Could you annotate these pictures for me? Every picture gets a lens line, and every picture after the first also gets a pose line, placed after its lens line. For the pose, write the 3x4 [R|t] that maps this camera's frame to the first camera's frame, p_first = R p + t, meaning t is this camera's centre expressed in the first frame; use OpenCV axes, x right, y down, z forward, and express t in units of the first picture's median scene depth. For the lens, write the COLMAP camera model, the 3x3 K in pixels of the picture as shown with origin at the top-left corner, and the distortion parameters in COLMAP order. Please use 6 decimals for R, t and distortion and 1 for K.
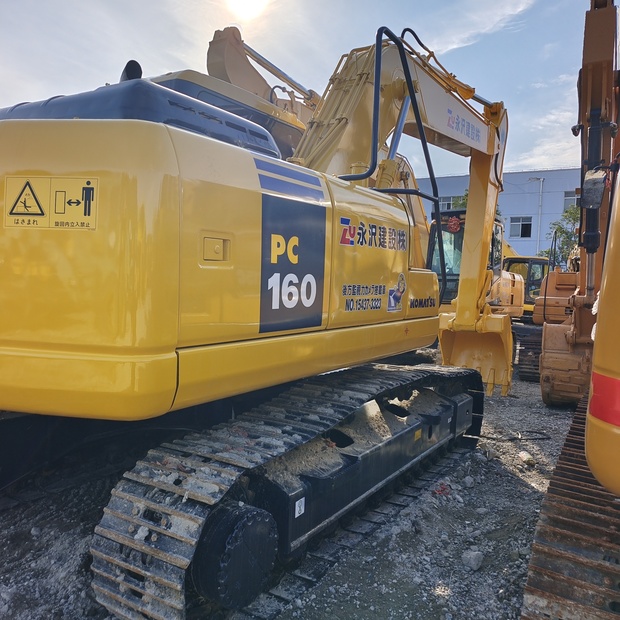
lens RADIAL K [[569.9, 0, 306.2], [0, 569.9, 299.1], [0, 0, 1]] dist [0.027562, 0.000000]
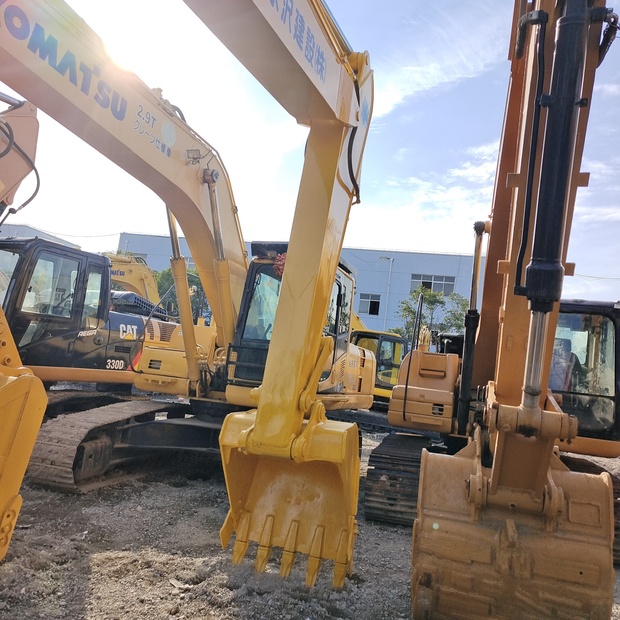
lens RADIAL K [[569.9, 0, 310.0], [0, 569.9, 310.3], [0, 0, 1]] dist [0.027562, 0.000000]
pose [[0.962658, 0.094833, 0.253568, 0.124658], [-0.069578, 0.991844, -0.106794, -0.012645], [-0.261627, 0.085163, 0.961404, 0.364750]]
